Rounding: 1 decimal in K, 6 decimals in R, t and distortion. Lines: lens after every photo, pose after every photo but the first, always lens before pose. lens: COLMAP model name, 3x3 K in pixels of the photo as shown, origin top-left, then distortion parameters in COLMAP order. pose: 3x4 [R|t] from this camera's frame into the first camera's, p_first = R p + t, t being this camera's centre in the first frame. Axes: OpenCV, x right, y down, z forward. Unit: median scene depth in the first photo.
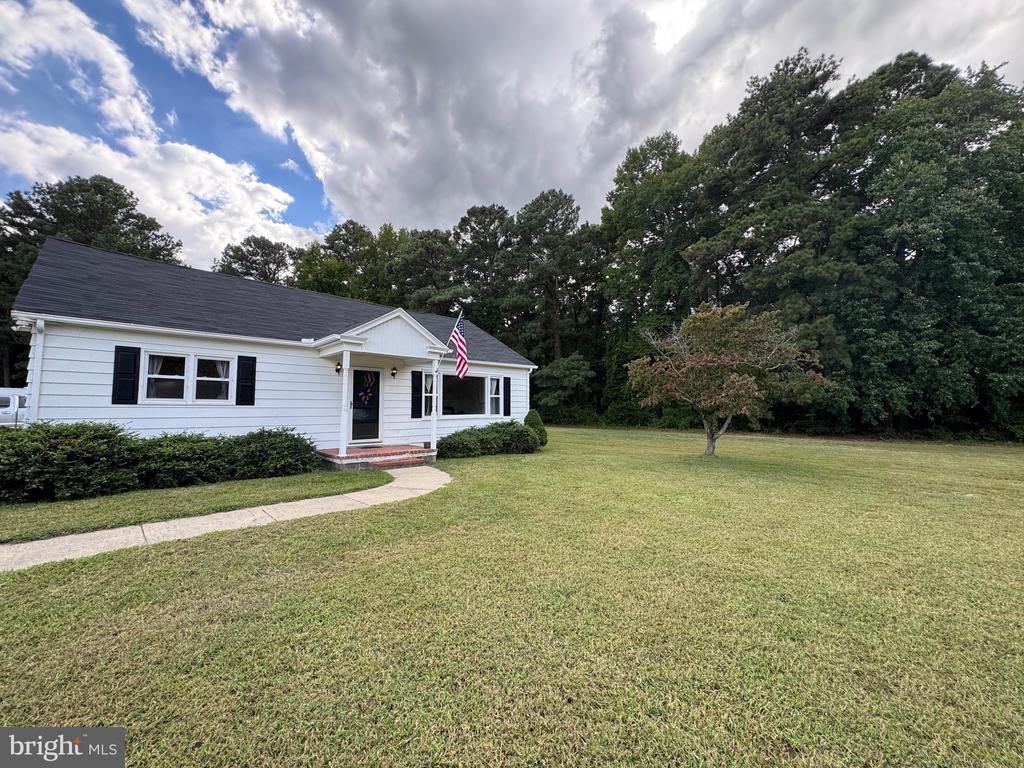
lens RADIAL K [[410.6, 0, 514.0], [0, 410.6, 382.4], [0, 0, 1]] dist [-0.001661, 0.000377]
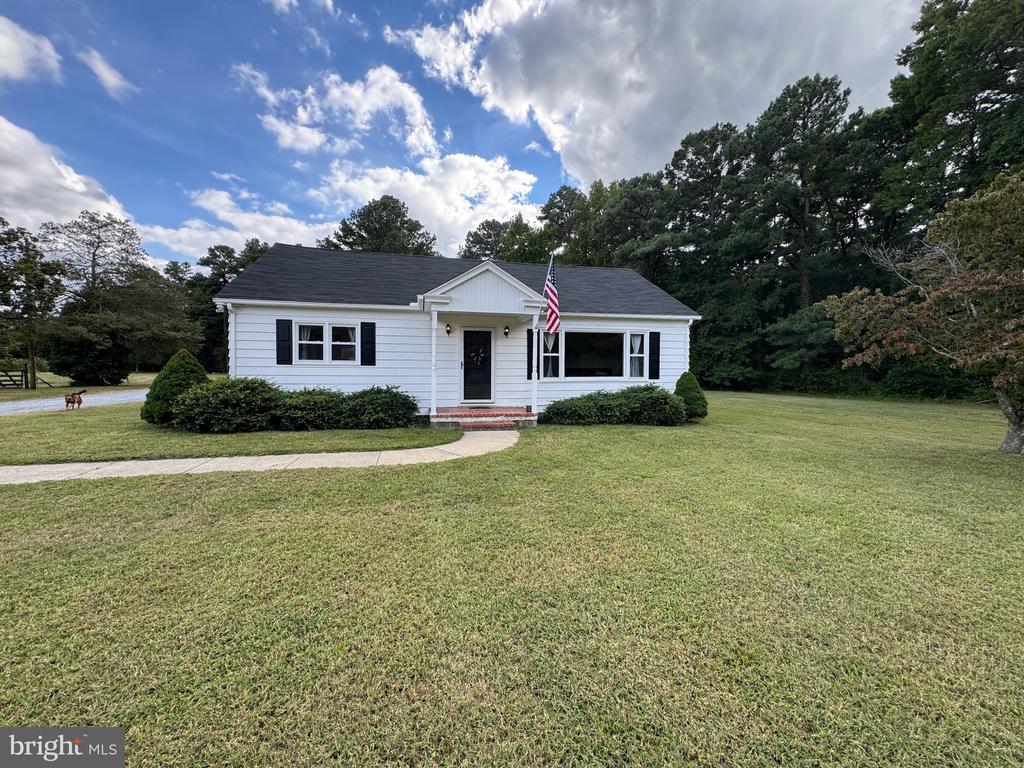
lens RADIAL K [[410.6, 0, 511.4], [0, 410.6, 384.7], [0, 0, 1]] dist [-0.001661, 0.000377]
pose [[0.845381, 0.021277, -0.533740, 0.183244], [0.028904, 0.995920, 0.085481, 0.014010], [0.533381, -0.087692, 0.841317, 0.151258]]
